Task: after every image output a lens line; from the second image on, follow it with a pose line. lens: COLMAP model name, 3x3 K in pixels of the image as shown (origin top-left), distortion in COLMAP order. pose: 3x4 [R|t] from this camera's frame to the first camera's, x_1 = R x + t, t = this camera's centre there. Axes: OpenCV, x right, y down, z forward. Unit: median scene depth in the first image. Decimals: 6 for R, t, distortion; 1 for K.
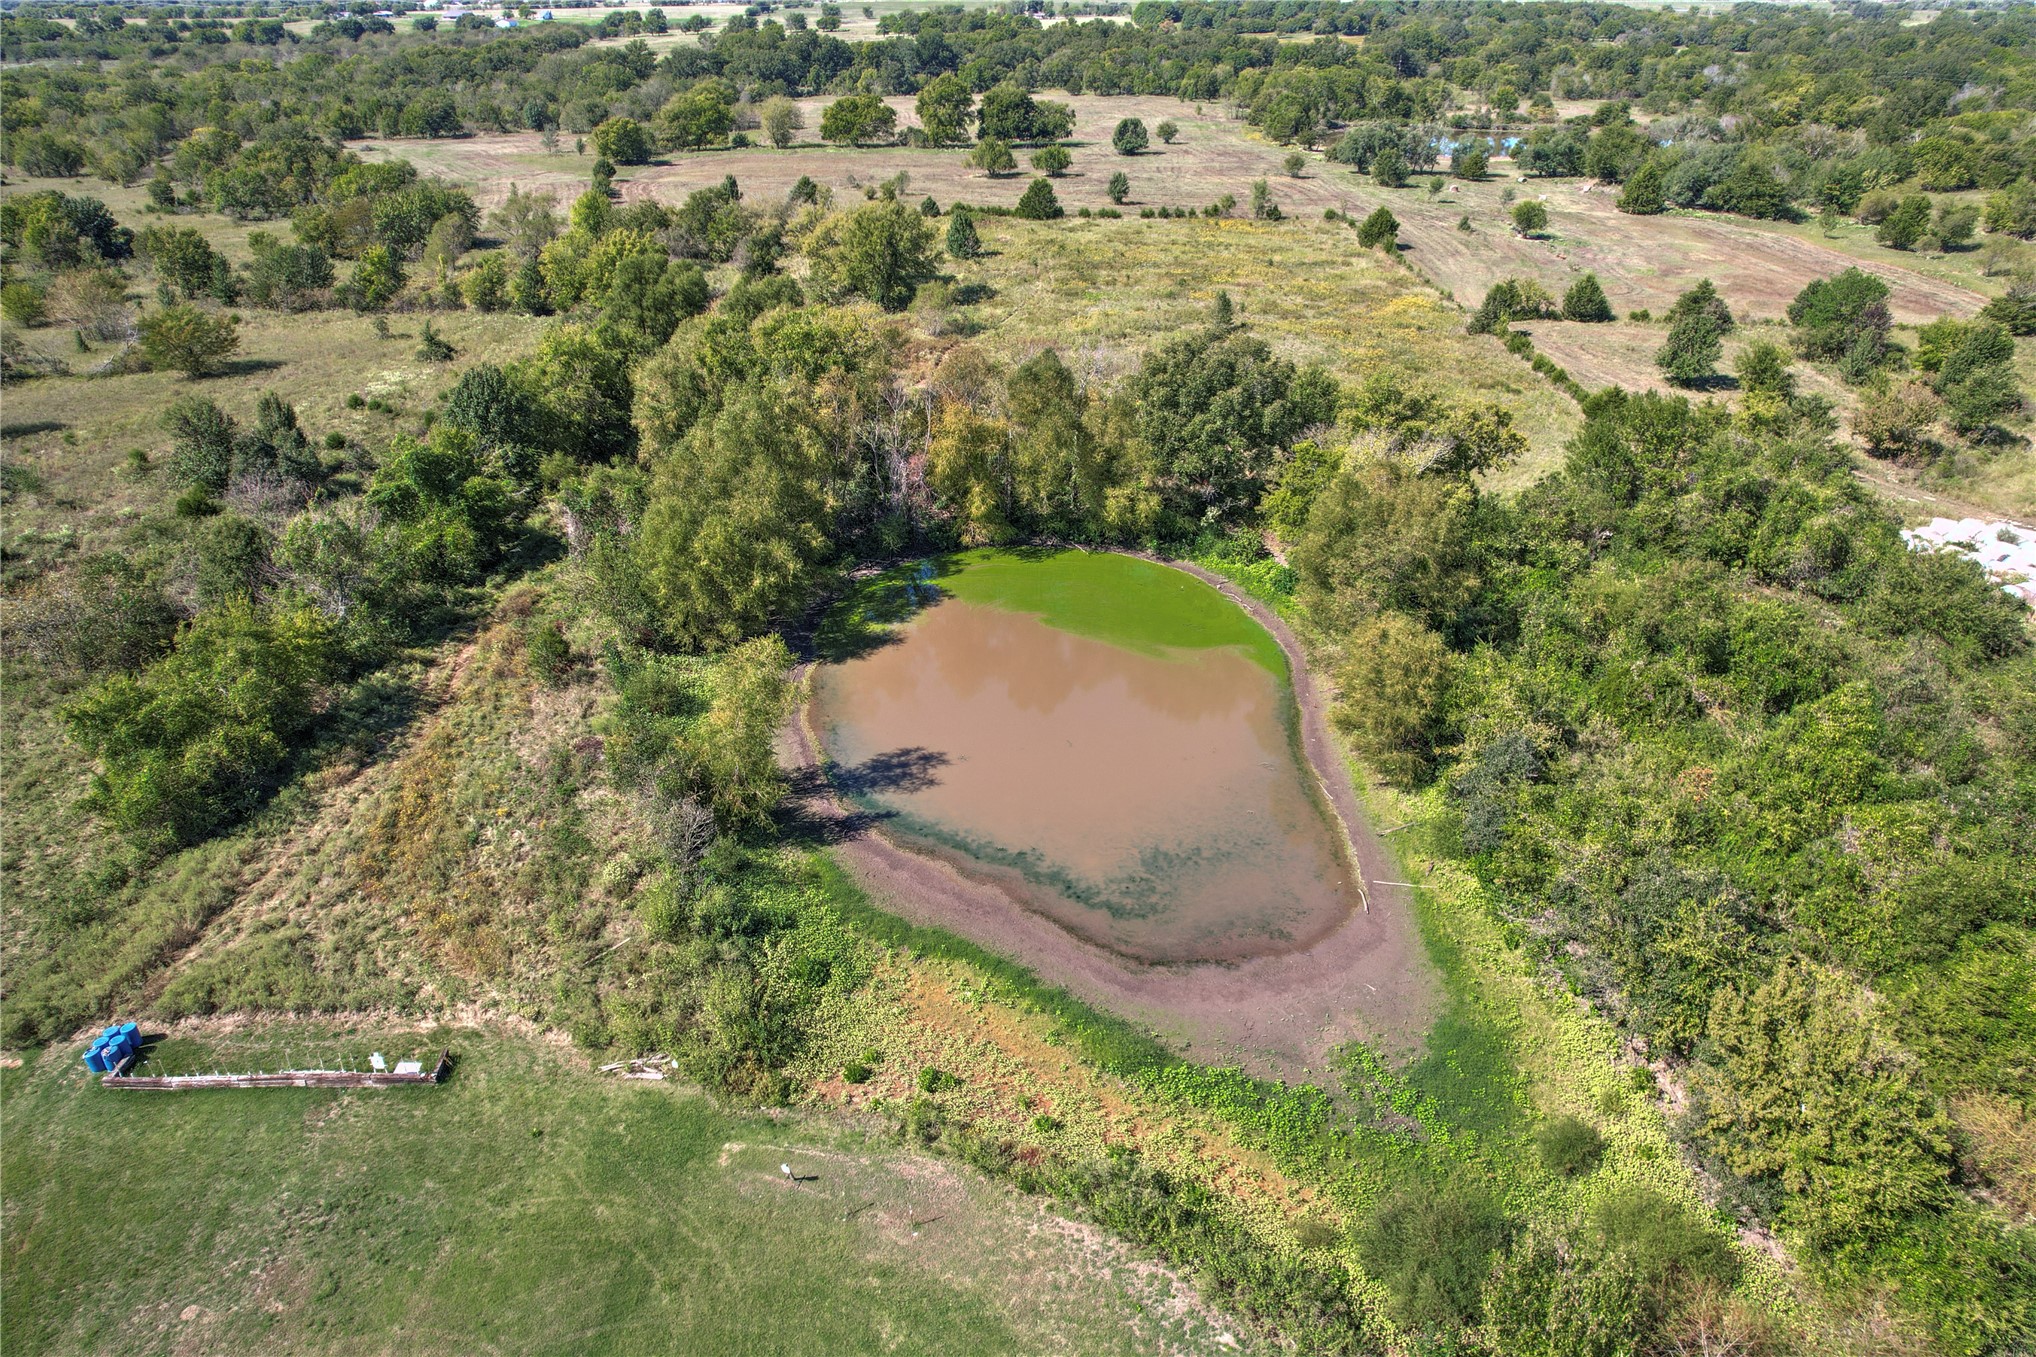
lens RADIAL K [[1326.8, 0, 1018.0], [0, 1326.8, 678.5], [0, 0, 1]] dist [-0.088664, 0.082144]
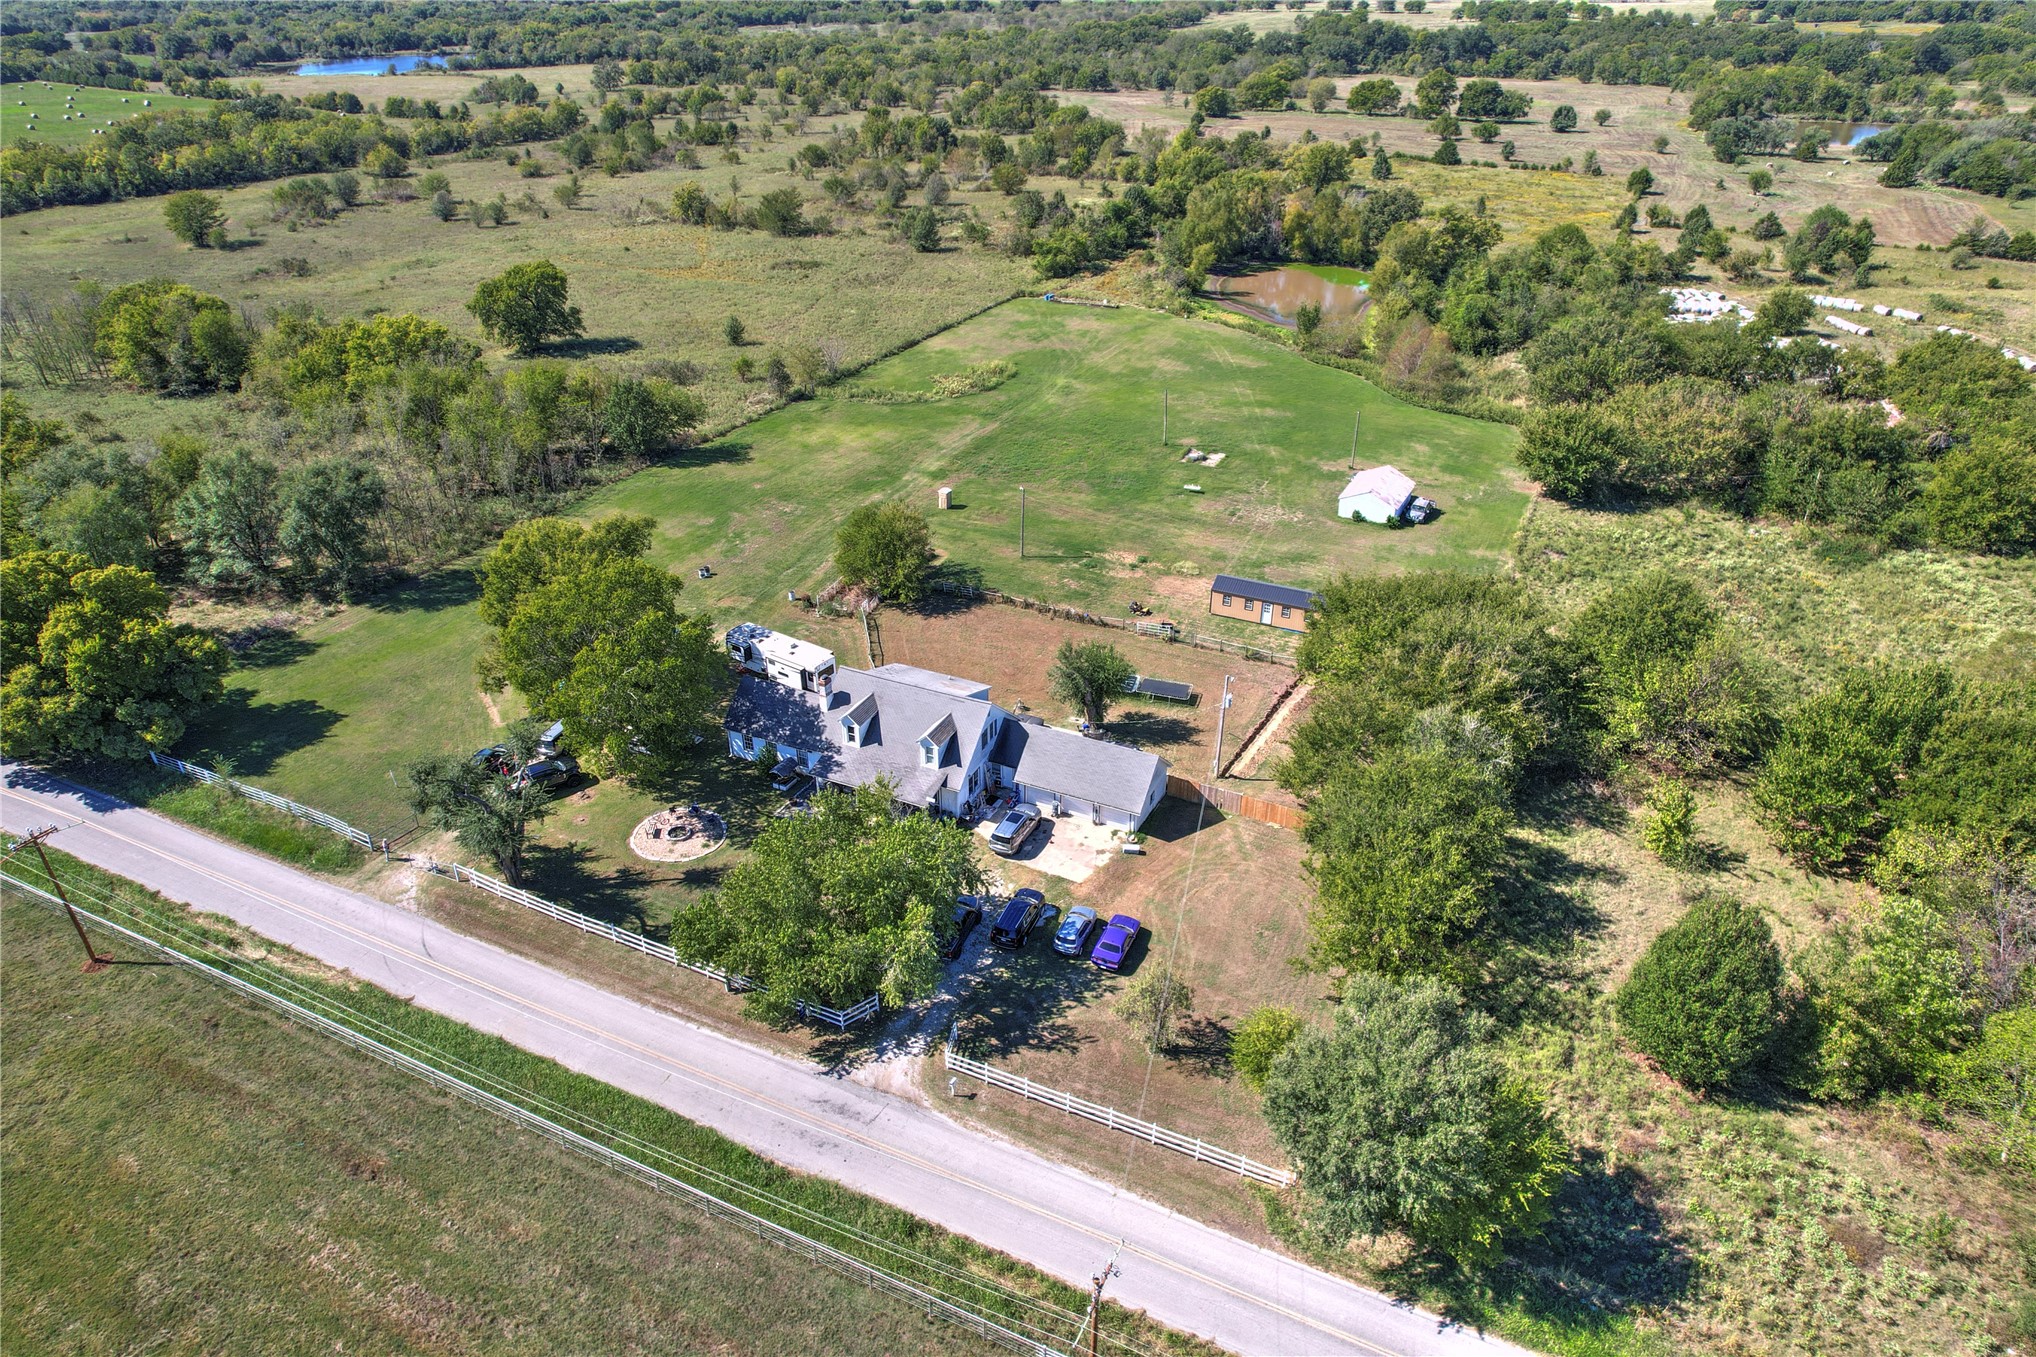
lens RADIAL K [[1298.7, 0, 1018.0], [0, 1298.7, 678.5], [0, 0, 1]] dist [-0.081177, 0.073657]
pose [[0.911926, 0.203205, -0.356509, 0.250617], [-0.191197, 0.979122, 0.069016, 0.298639], [0.363090, 0.005226, 0.931739, -0.748292]]
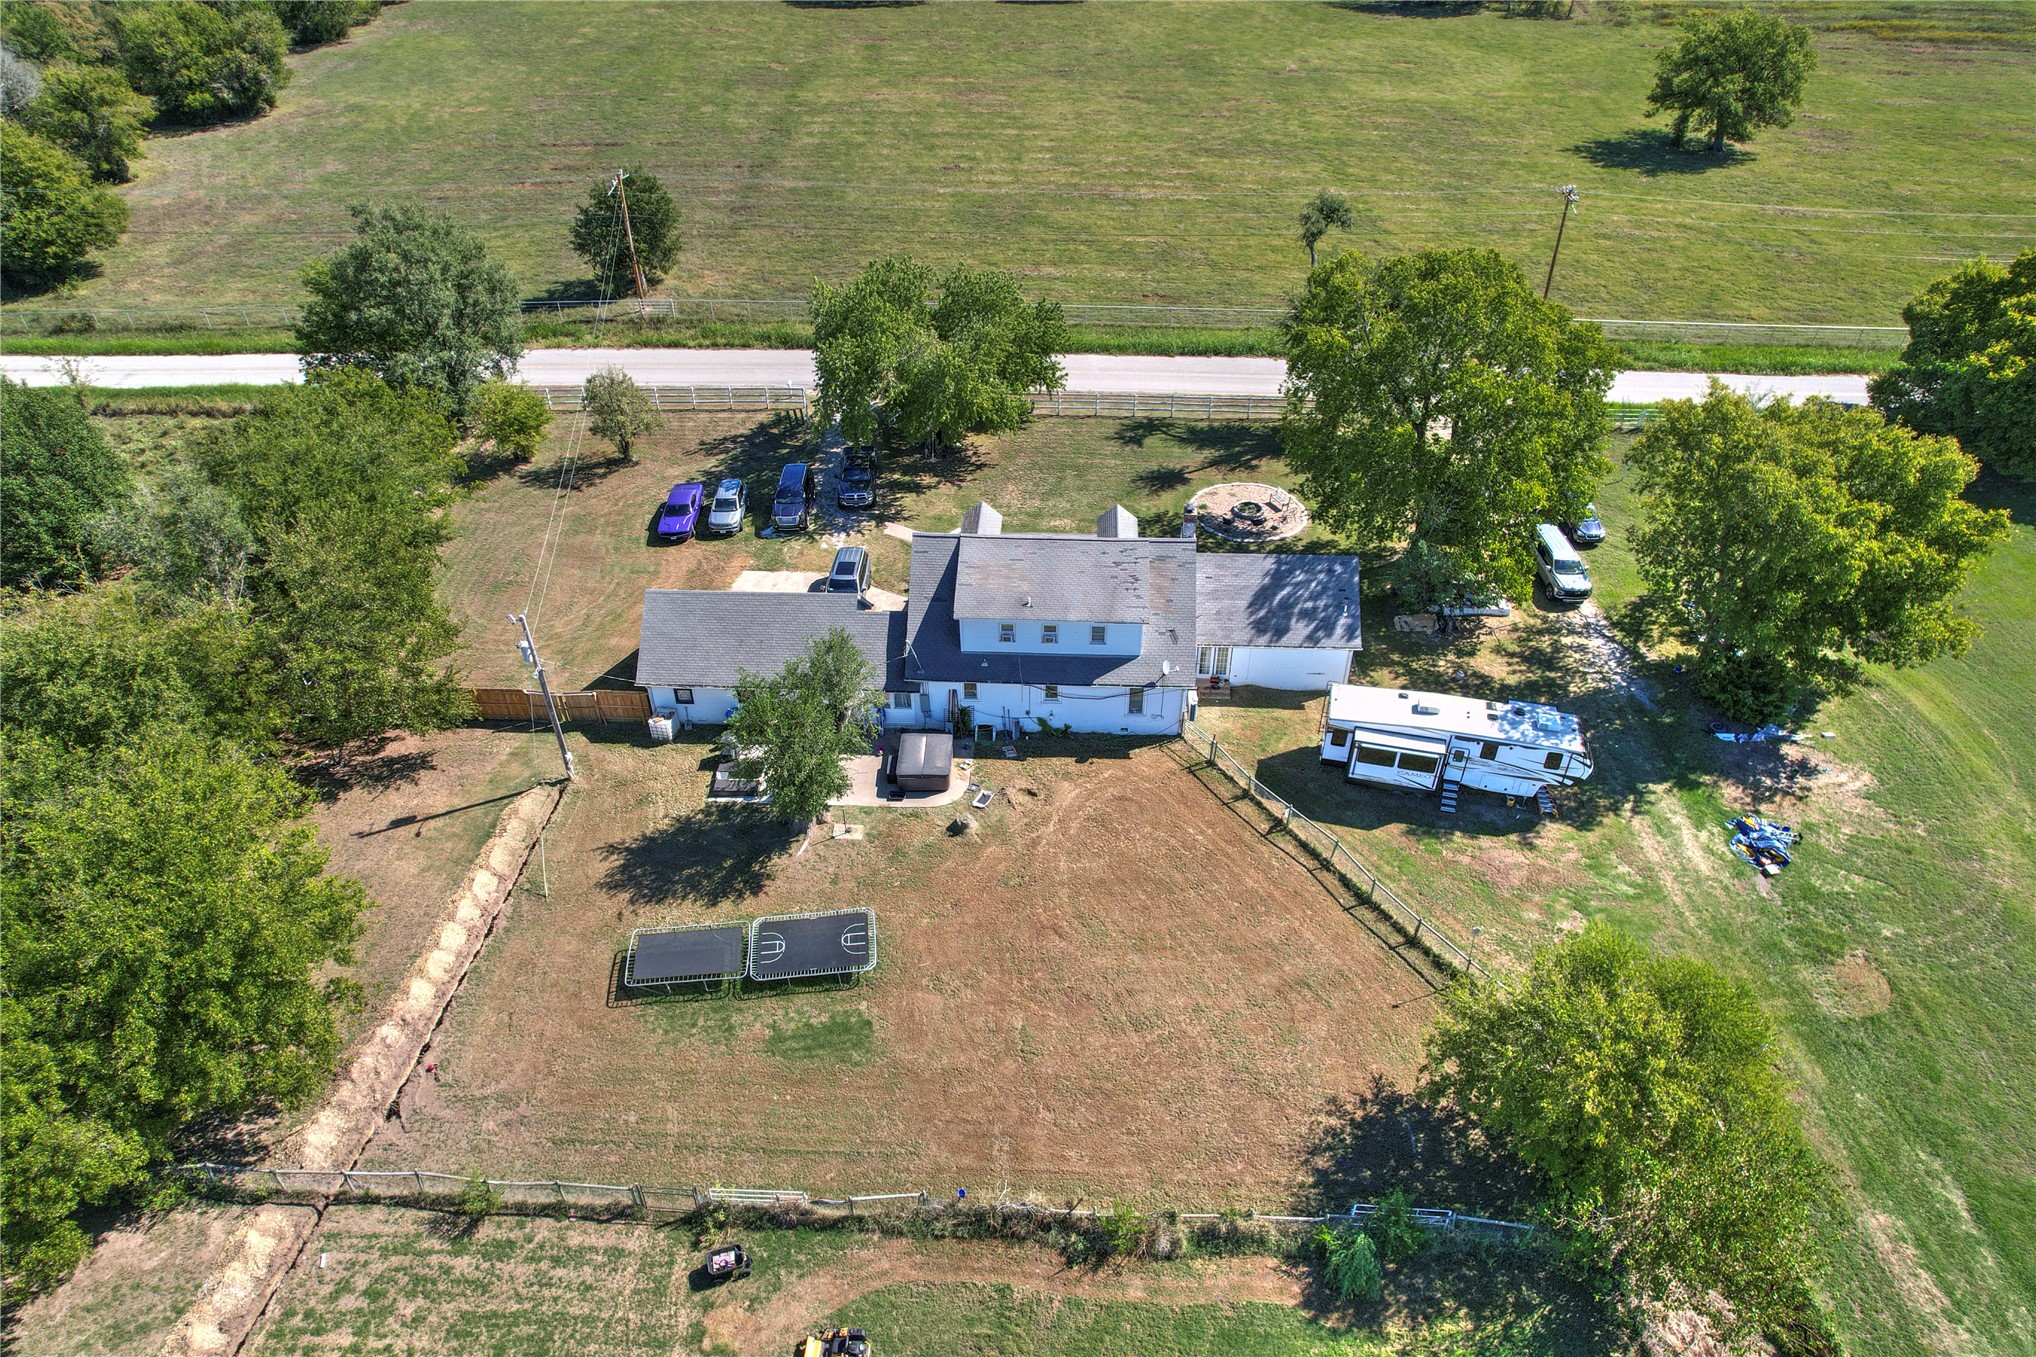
lens RADIAL K [[1326.8, 0, 1018.0], [0, 1326.8, 678.5], [0, 0, 1]] dist [-0.088664, 0.082144]
pose [[-0.999605, -0.014848, 0.023841, 0.075057], [0.015260, 0.425515, 0.904823, 0.114459], [-0.023579, 0.904830, -0.425121, -0.243650]]
